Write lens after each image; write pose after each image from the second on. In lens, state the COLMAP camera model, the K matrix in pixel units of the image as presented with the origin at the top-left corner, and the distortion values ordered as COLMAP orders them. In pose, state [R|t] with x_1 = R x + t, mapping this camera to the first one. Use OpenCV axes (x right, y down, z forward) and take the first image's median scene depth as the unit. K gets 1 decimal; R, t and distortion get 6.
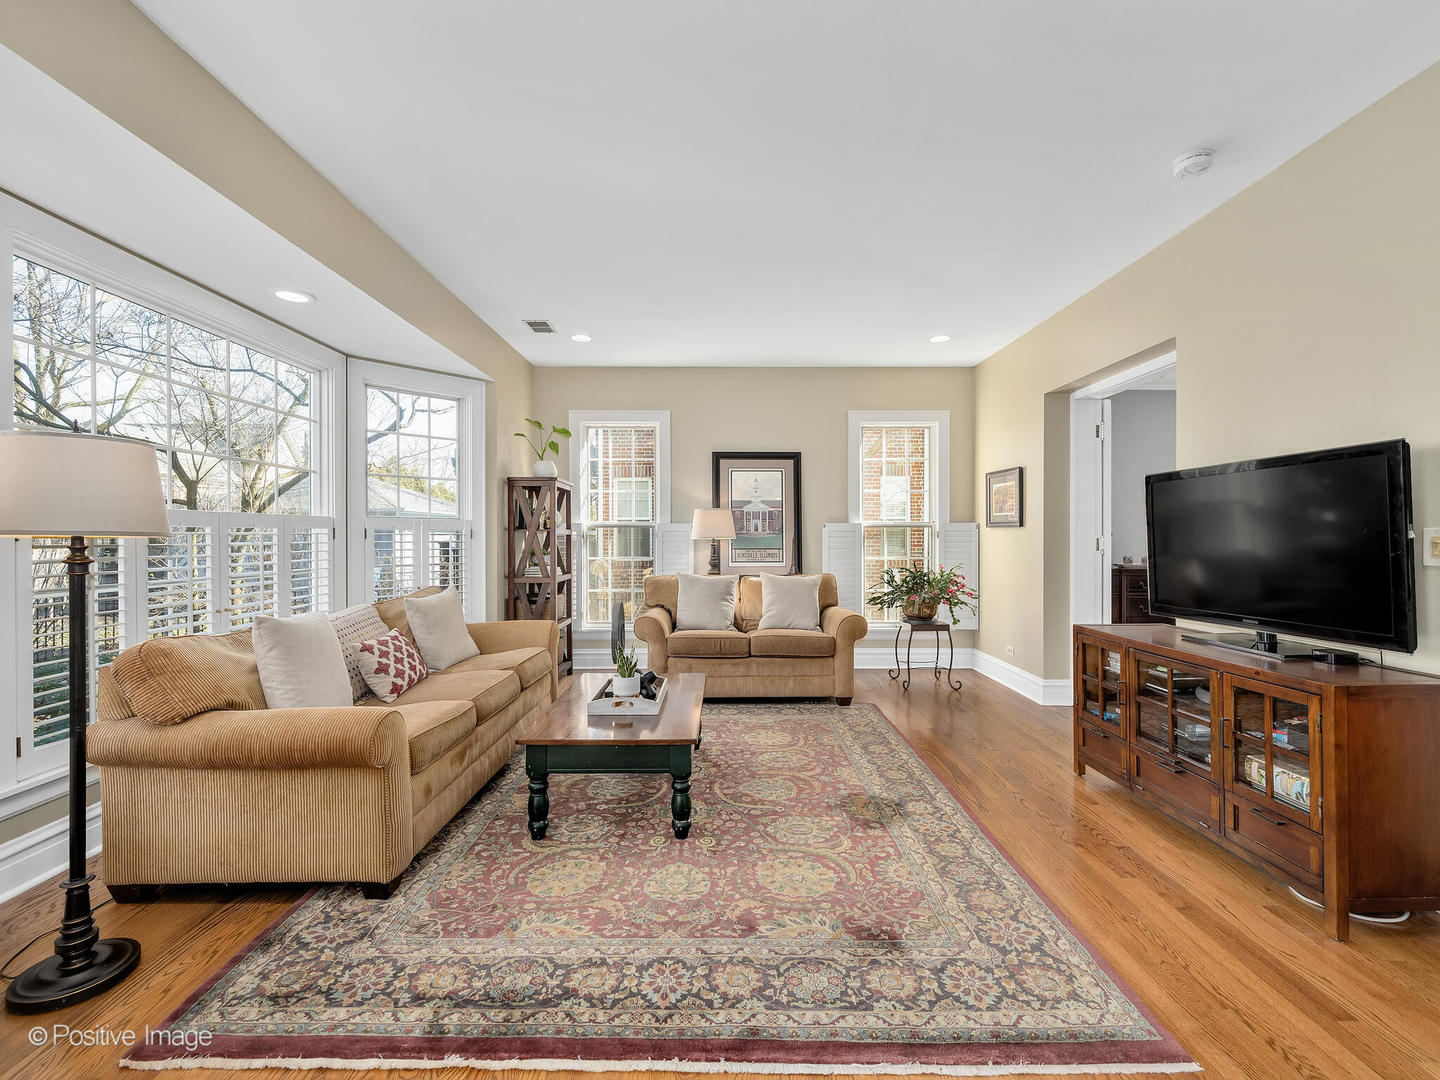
lens RADIAL K [[638.2, 0, 721.6], [0, 638.2, 537.1], [0, 0, 1]] dist [-0.000530, 0.000243]
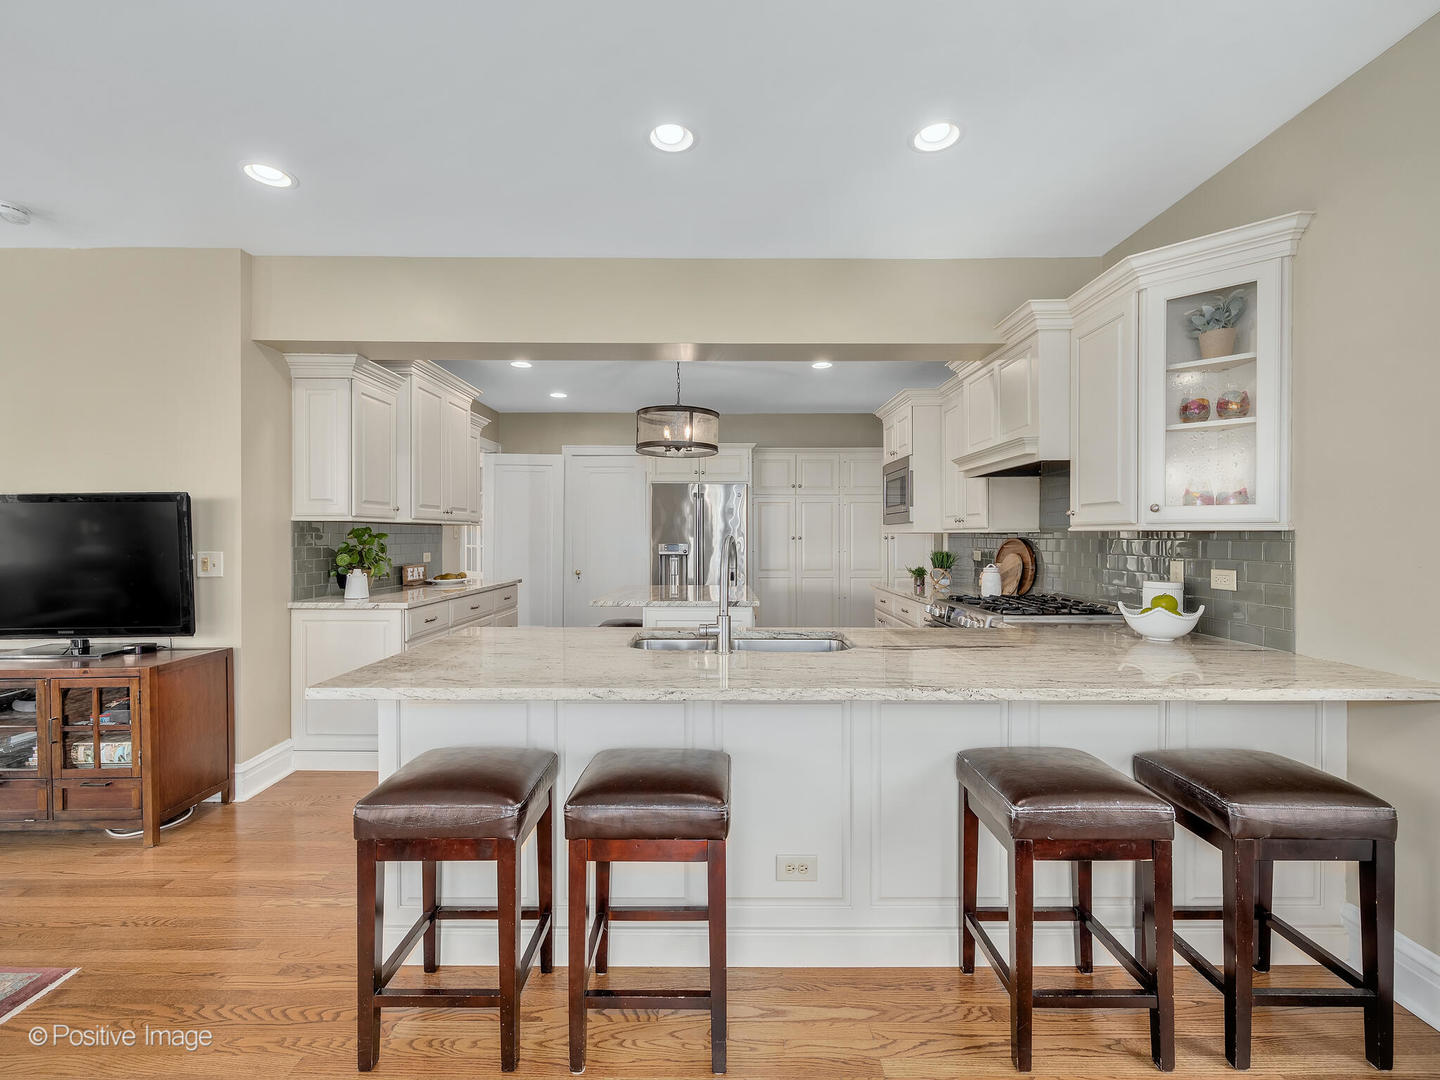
lens RADIAL K [[638.2, 0, 721.6], [0, 638.2, 537.1], [0, 0, 1]] dist [-0.000530, 0.000243]
pose [[0.008531, -0.001992, 0.999962, -0.368594], [0.003580, 0.999992, 0.001961, -0.044381], [-0.999957, 0.003563, 0.008538, -0.232280]]
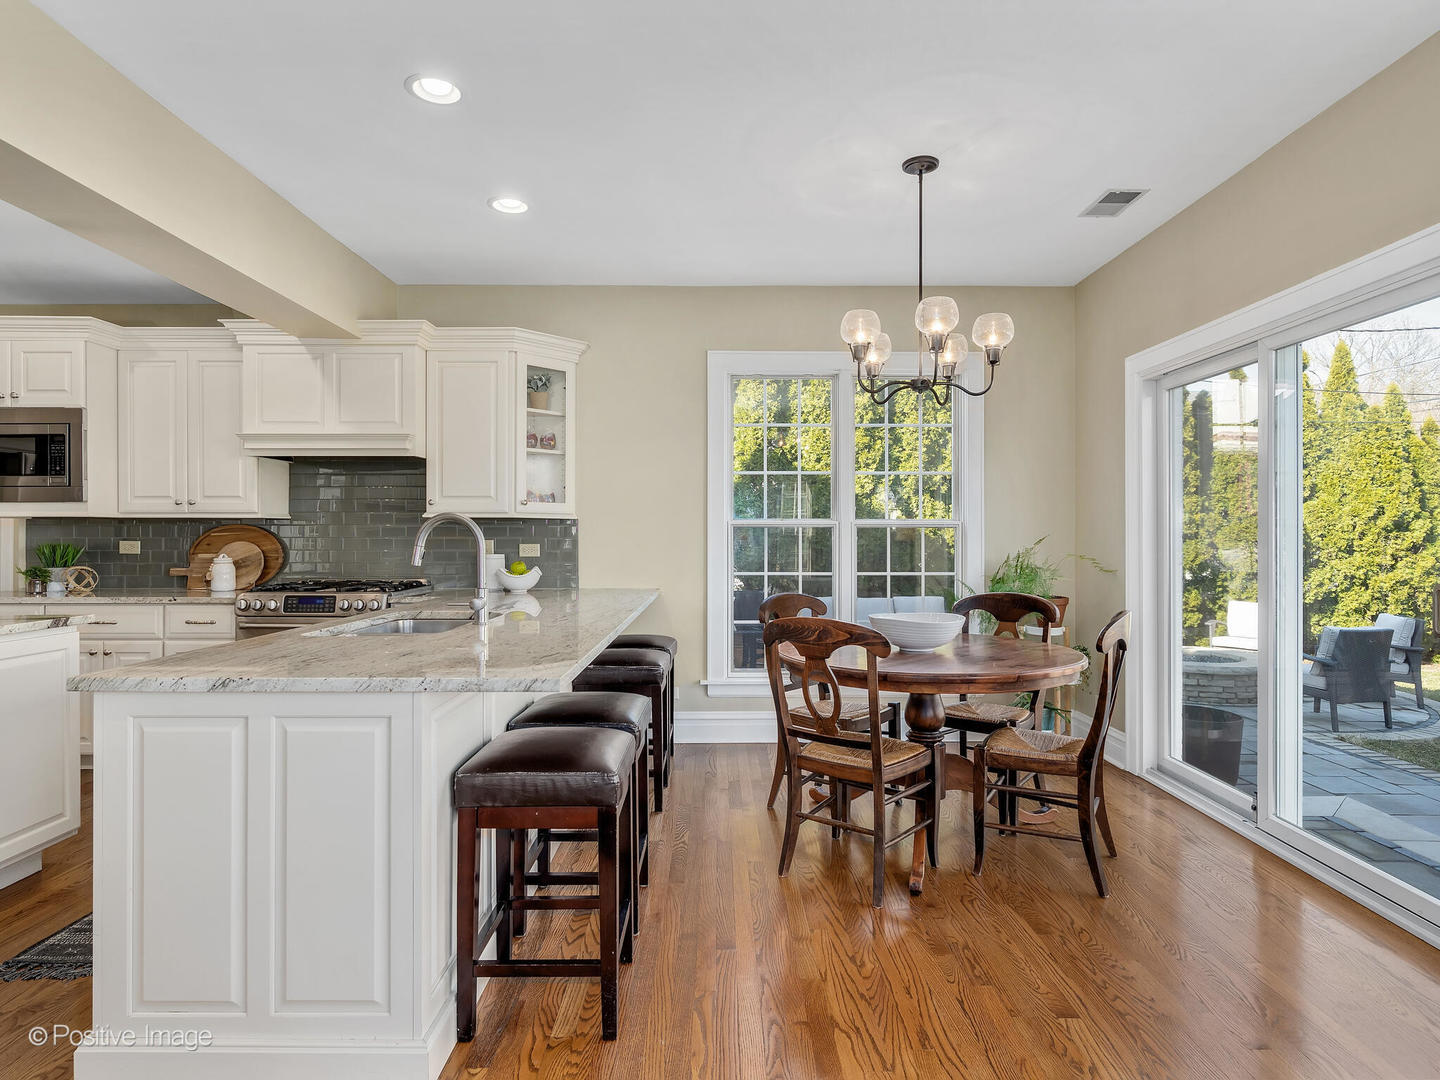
lens RADIAL K [[798.6, 0, 723.7], [0, 798.6, 536.5], [0, 0, 1]] dist [-0.001809, -0.001753]
pose [[-1.000000, 0.000818, -0.000168, 0.191990], [0.000817, 0.999994, 0.003229, -0.010614], [0.000171, 0.003228, -0.999995, 0.998102]]
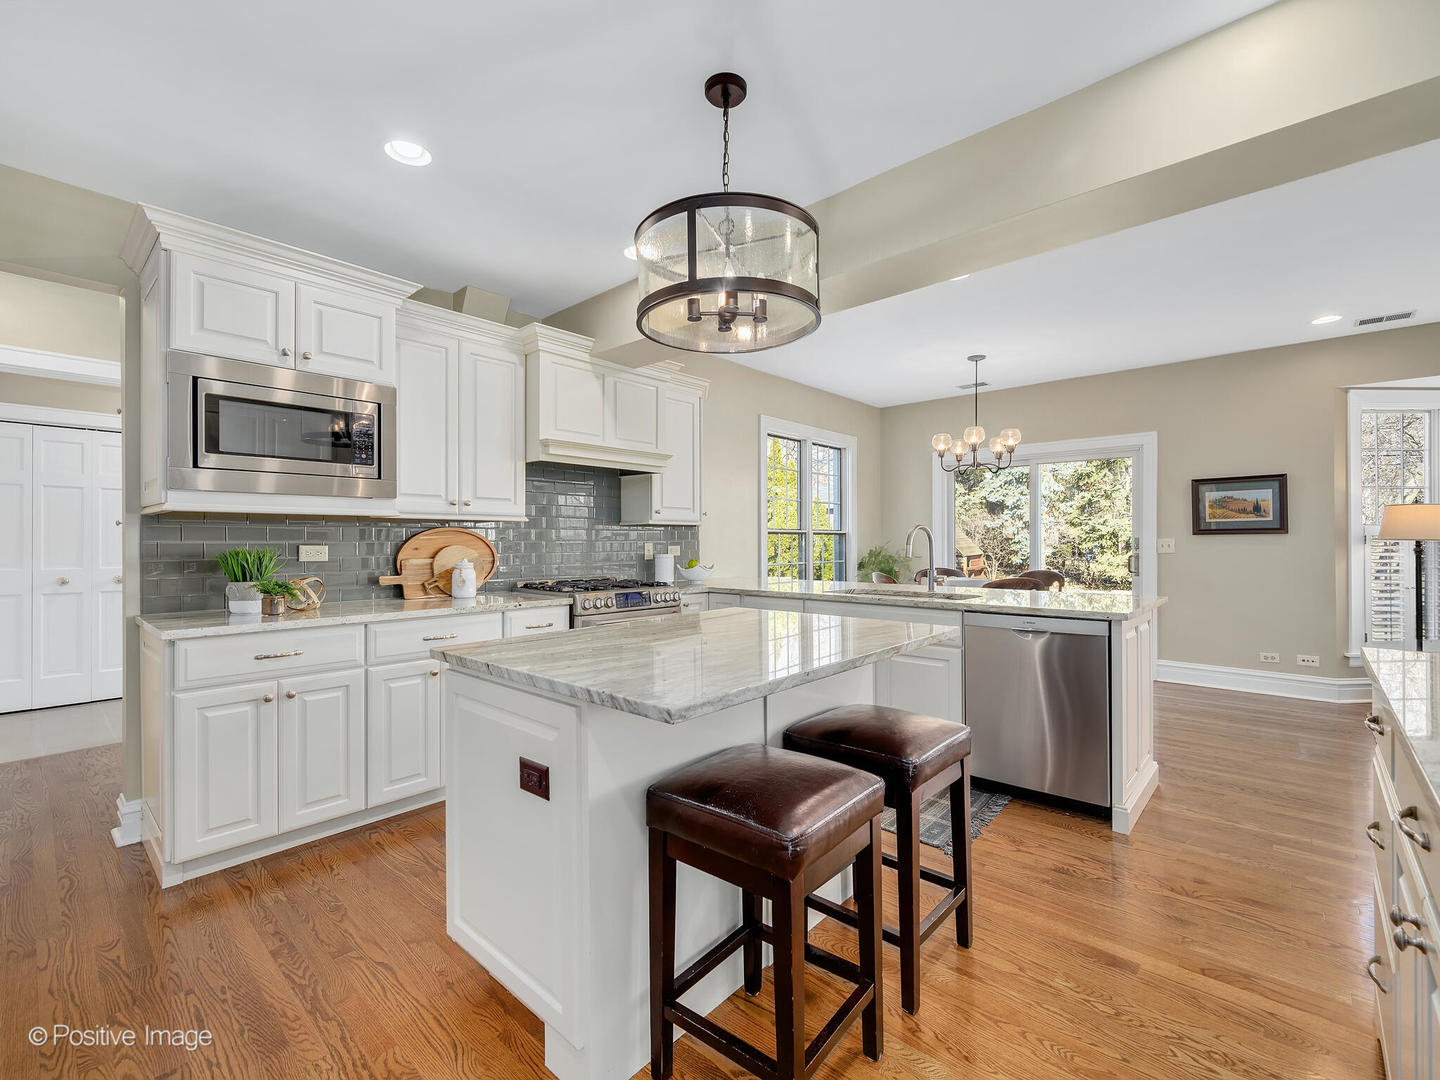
lens RADIAL K [[638.2, 0, 721.6], [0, 638.2, 537.1], [0, 0, 1]] dist [-0.000530, 0.000243]
pose [[-0.675446, -0.002324, -0.737406, 2.126599], [0.001267, 0.999990, -0.004312, -0.004623], [0.737409, -0.003847, -0.675436, 0.472783]]
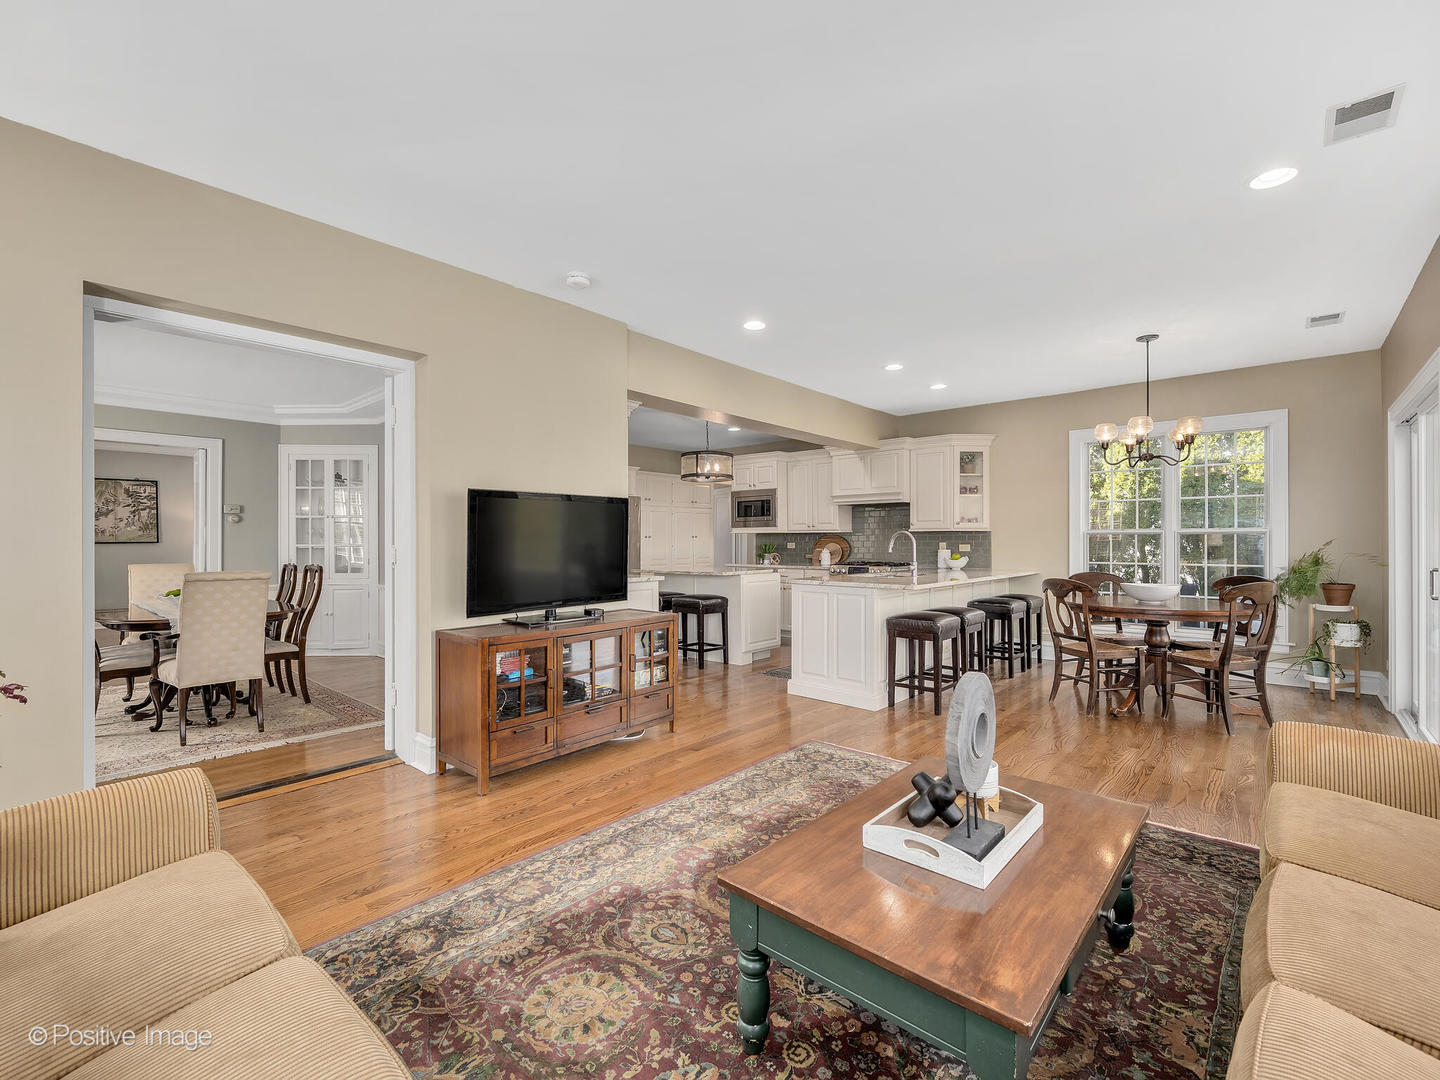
lens RADIAL K [[627.0, 0, 720.0], [0, 627.0, 540.0], [0, 0, 1]] dist [-0.009848, -0.000109]
pose [[-0.742585, 0.003270, 0.669743, -0.461605], [0.004712, 0.999989, 0.000342, -0.013594], [-0.669735, 0.003410, -0.742592, 1.995399]]
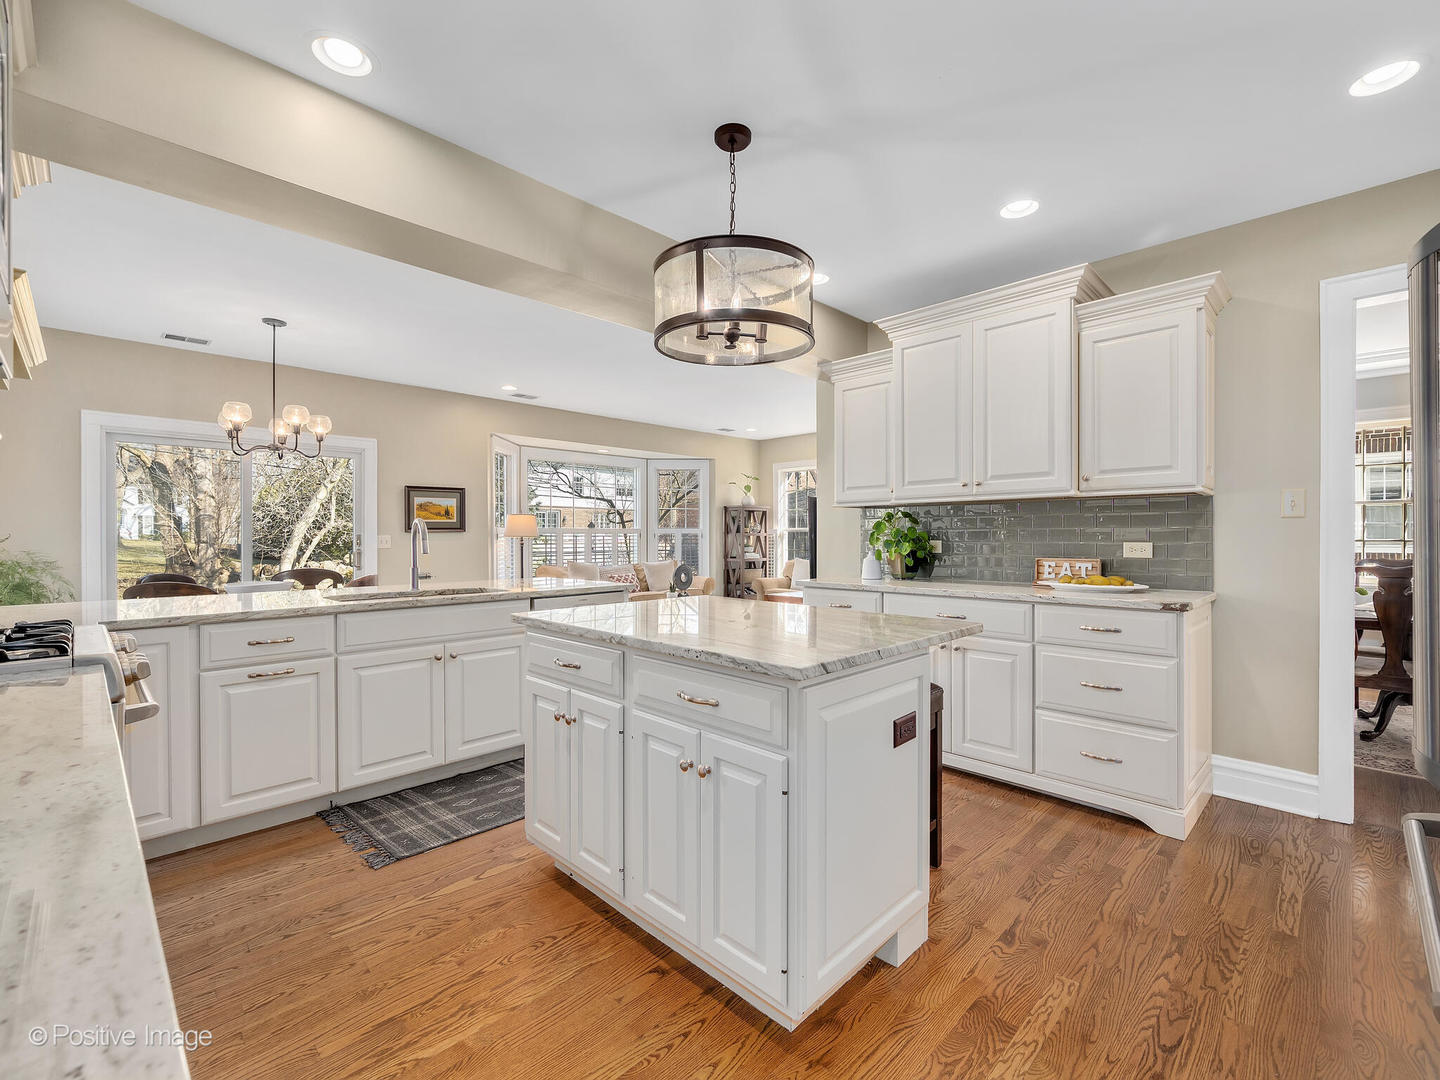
lens RADIAL K [[638.2, 0, 721.6], [0, 638.2, 537.1], [0, 0, 1]] dist [-0.000530, 0.000243]
pose [[0.706599, -0.001634, -0.707612, 2.167980], [0.001509, 0.999999, -0.000803, 0.003638], [0.707613, -0.000501, 0.706600, -0.789755]]
